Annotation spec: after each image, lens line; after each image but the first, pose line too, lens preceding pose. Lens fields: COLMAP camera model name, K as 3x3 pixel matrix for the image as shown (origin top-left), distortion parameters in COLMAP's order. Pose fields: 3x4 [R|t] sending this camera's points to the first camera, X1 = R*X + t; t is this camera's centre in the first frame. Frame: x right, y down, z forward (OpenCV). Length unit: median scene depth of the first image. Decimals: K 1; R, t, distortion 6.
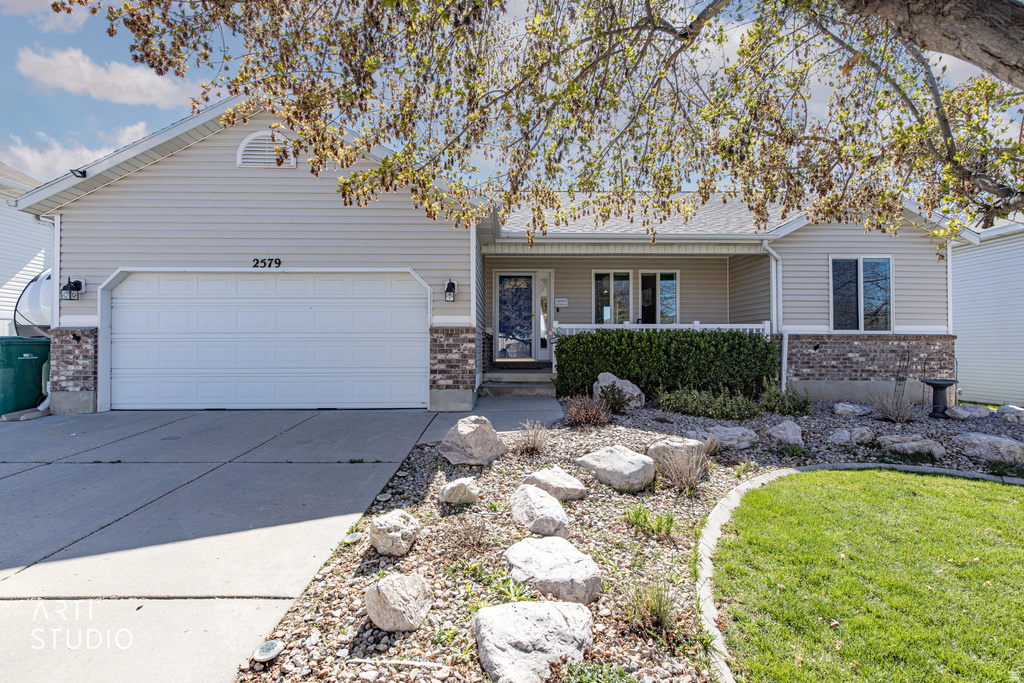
lens RADIAL K [[480.1, 0, 512.8], [0, 480.1, 338.5], [0, 0, 1]] dist [0.006100, -0.000466]
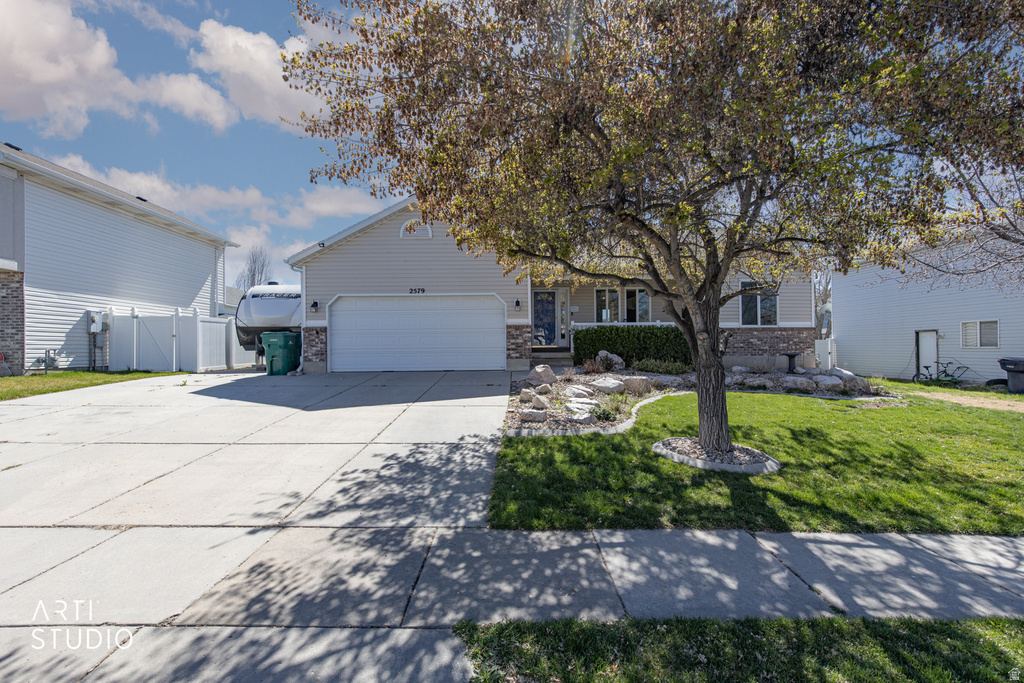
lens RADIAL K [[480.1, 0, 511.1], [0, 480.1, 341.8], [0, 0, 1]] dist [0.006100, -0.000466]
pose [[0.999956, -0.008635, -0.003665, -0.117271], [0.008659, 0.999940, 0.006747, 0.022016], [0.003607, -0.006778, 0.999971, -0.656312]]
